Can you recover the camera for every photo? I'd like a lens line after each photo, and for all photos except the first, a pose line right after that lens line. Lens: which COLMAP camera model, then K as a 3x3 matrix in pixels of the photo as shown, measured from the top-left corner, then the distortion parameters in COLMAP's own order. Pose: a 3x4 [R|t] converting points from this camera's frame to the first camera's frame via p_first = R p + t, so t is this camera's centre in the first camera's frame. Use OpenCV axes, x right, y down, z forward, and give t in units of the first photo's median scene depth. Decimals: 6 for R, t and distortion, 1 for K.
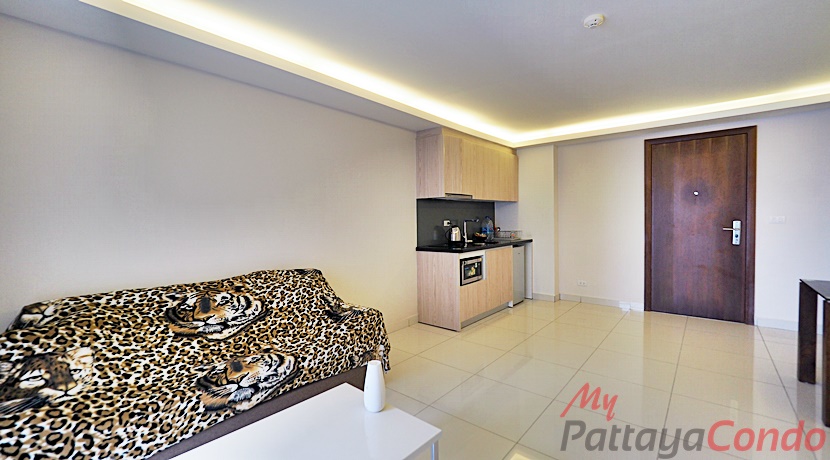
lens RADIAL K [[348.4, 0, 403.4], [0, 348.4, 227.7], [0, 0, 1]] dist [0.000271, 0.000026]
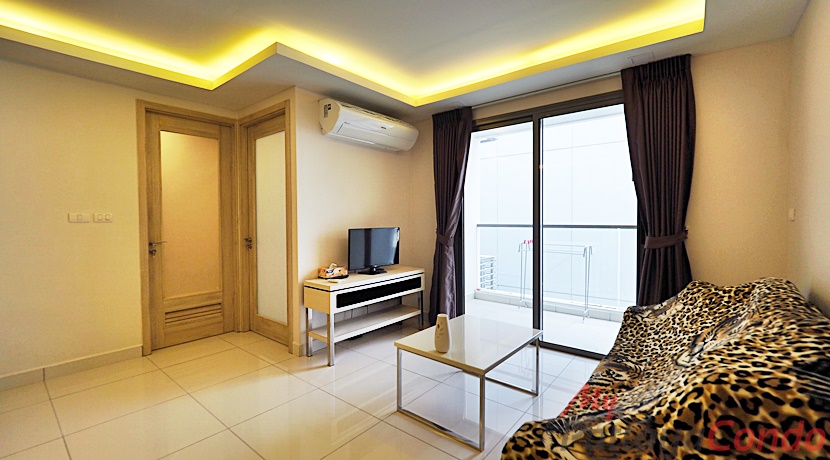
lens RADIAL K [[348.4, 0, 403.4], [0, 348.4, 227.7], [0, 0, 1]] dist [0.000271, 0.000026]
pose [[-0.999734, 0.018916, -0.013224, 0.029981], [0.018135, 0.998219, 0.056836, -0.005173], [0.014275, 0.056581, -0.998296, 0.896867]]
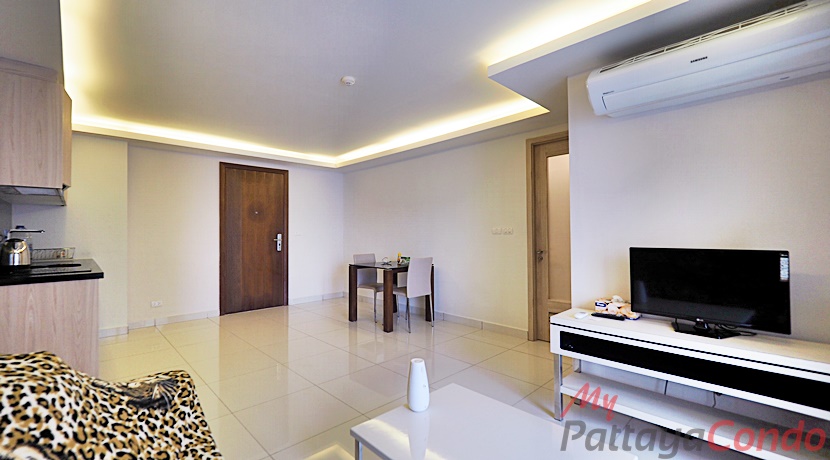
lens RADIAL K [[348.4, 0, 403.4], [0, 348.4, 227.7], [0, 0, 1]] dist [0.000271, 0.000026]
pose [[0.097163, 0.029829, 0.994821, -0.422291], [0.032491, 0.998923, -0.033125, 0.018834], [-0.994738, 0.035541, 0.096089, 0.367642]]
